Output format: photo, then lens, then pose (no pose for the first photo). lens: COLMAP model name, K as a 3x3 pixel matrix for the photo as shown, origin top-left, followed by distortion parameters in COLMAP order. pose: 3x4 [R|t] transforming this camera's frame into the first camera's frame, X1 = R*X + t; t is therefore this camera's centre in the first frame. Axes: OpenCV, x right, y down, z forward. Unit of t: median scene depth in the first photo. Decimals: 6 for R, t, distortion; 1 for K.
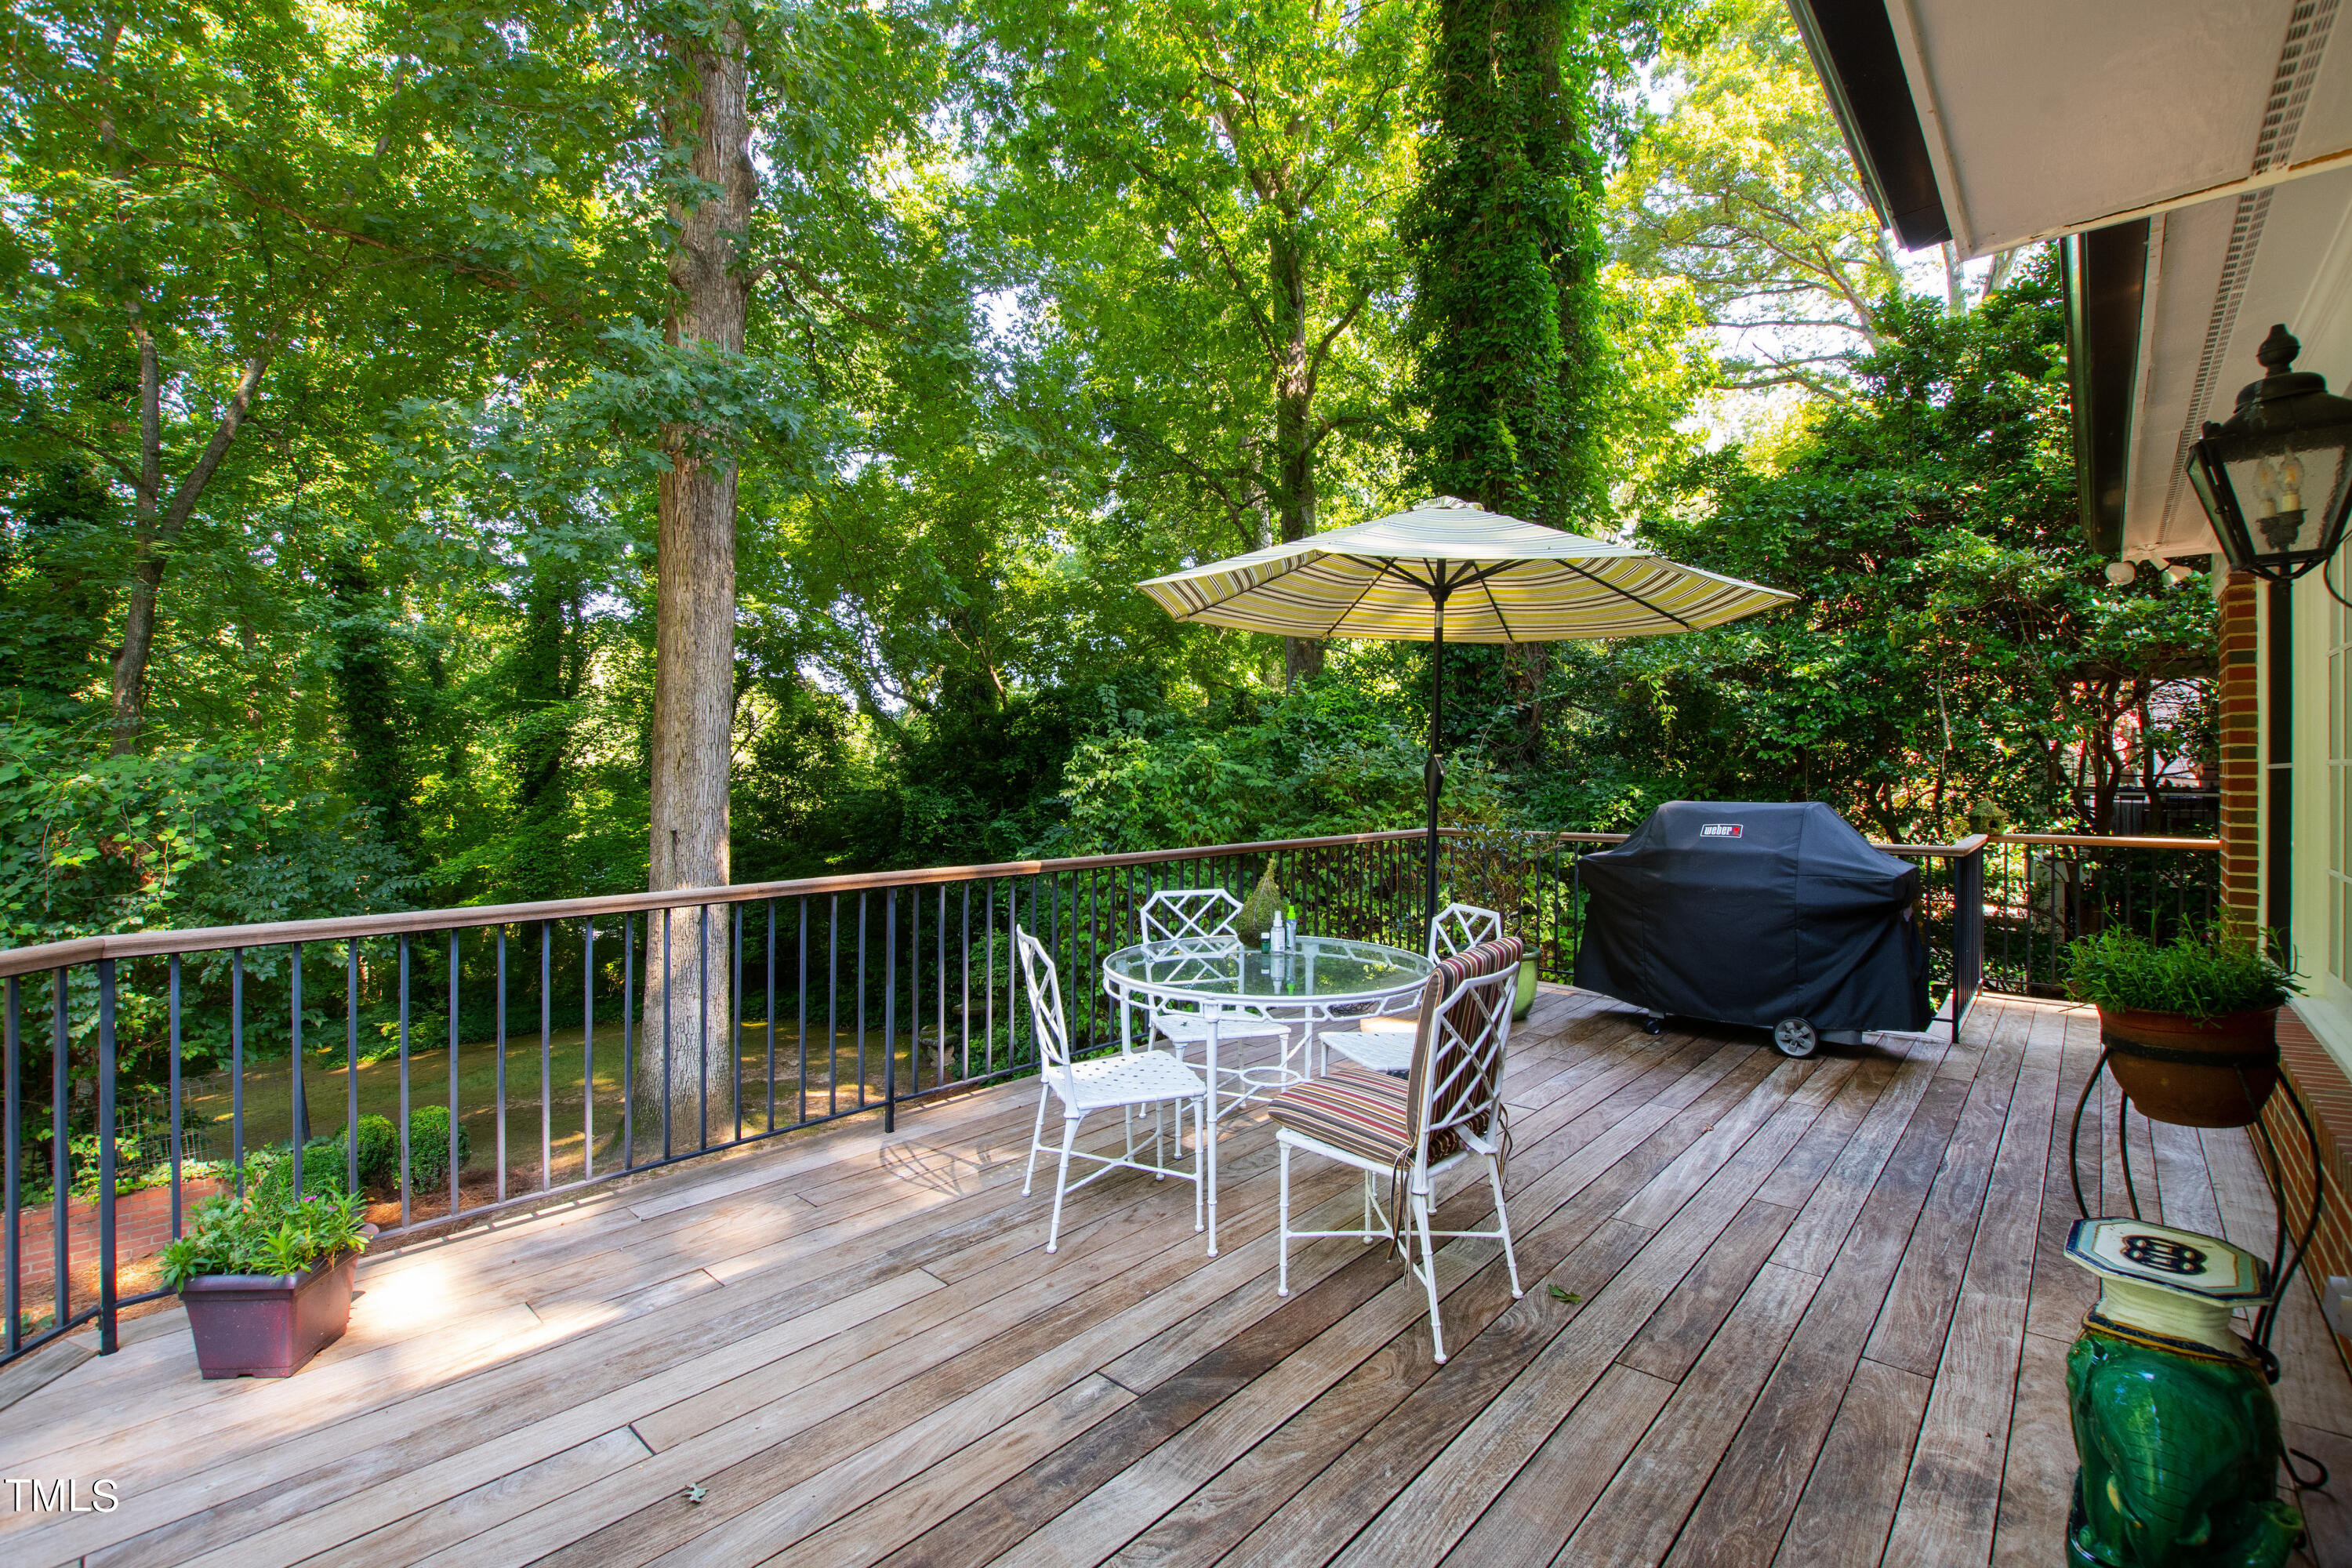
lens RADIAL K [[1050.8, 0, 1161.6], [0, 1050.8, 780.1], [0, 0, 1]] dist [0.006862, -0.001970]
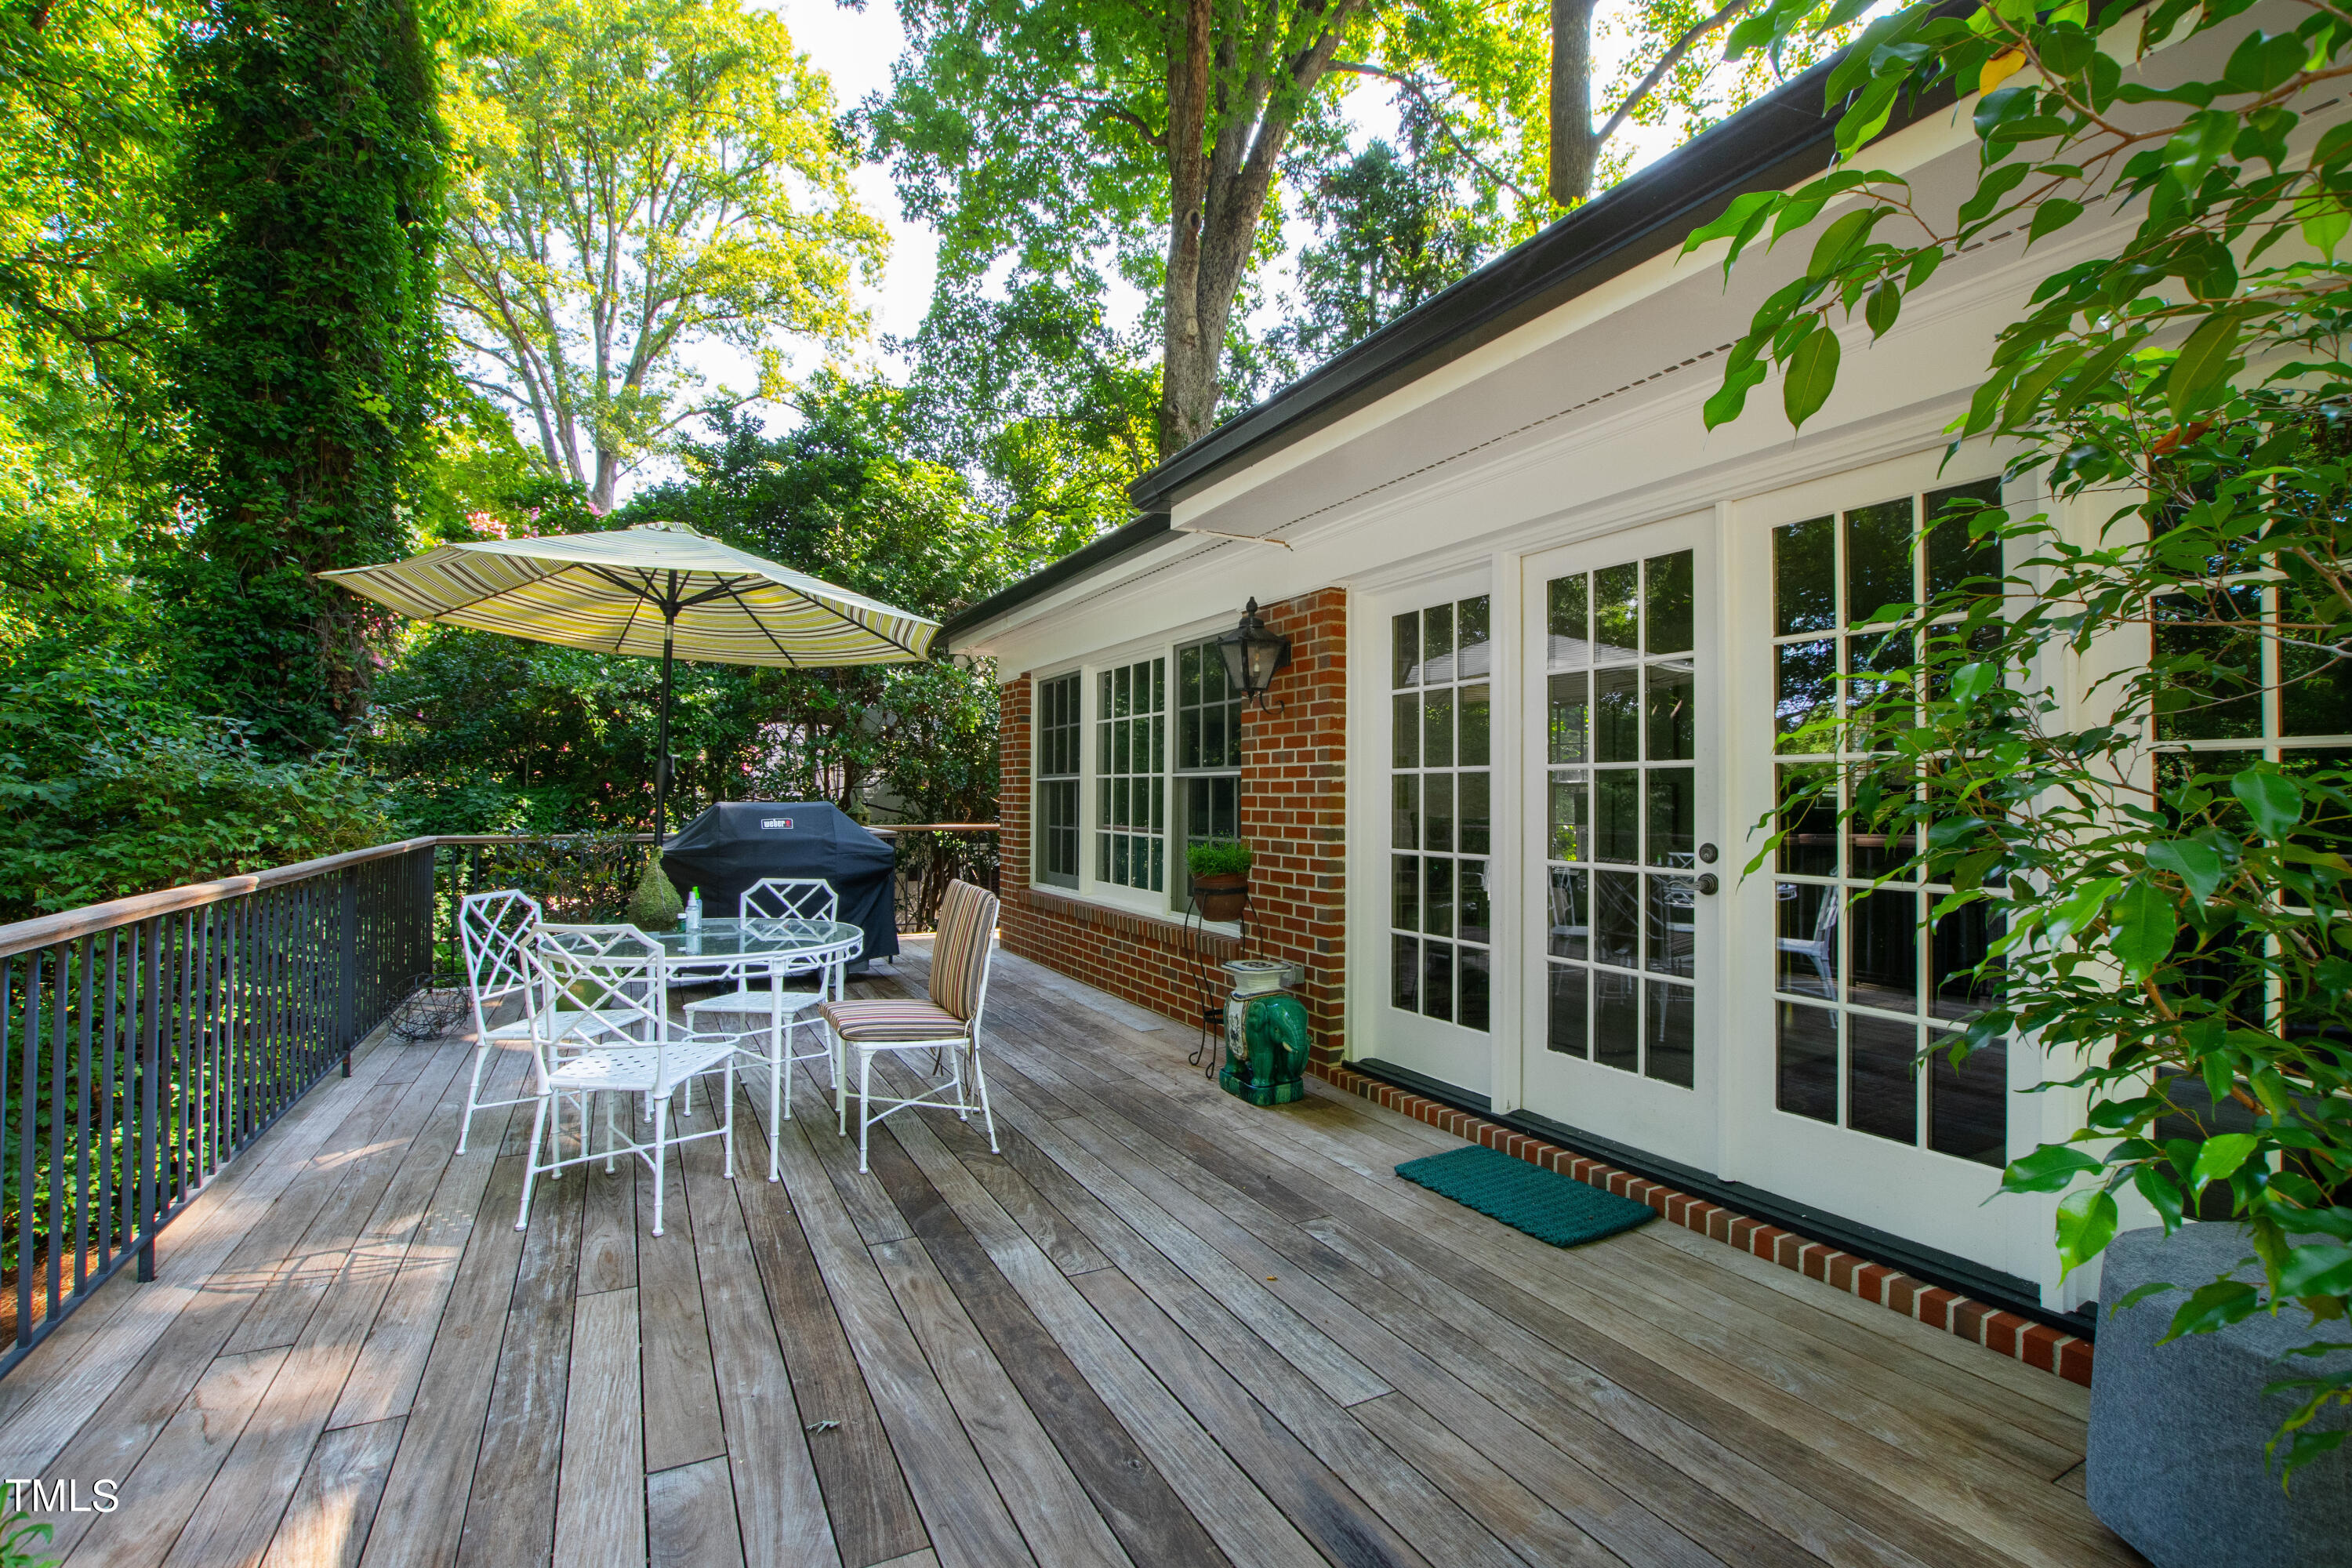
lens RADIAL K [[1050.8, 0, 1159.1], [0, 1050.8, 788.2], [0, 0, 1]] dist [0.006862, -0.001970]
pose [[0.348206, 0.012001, 0.937341, -0.851905], [0.001295, 0.999911, -0.013283, 0.038074], [-0.937417, 0.005839, 0.348159, 0.200254]]
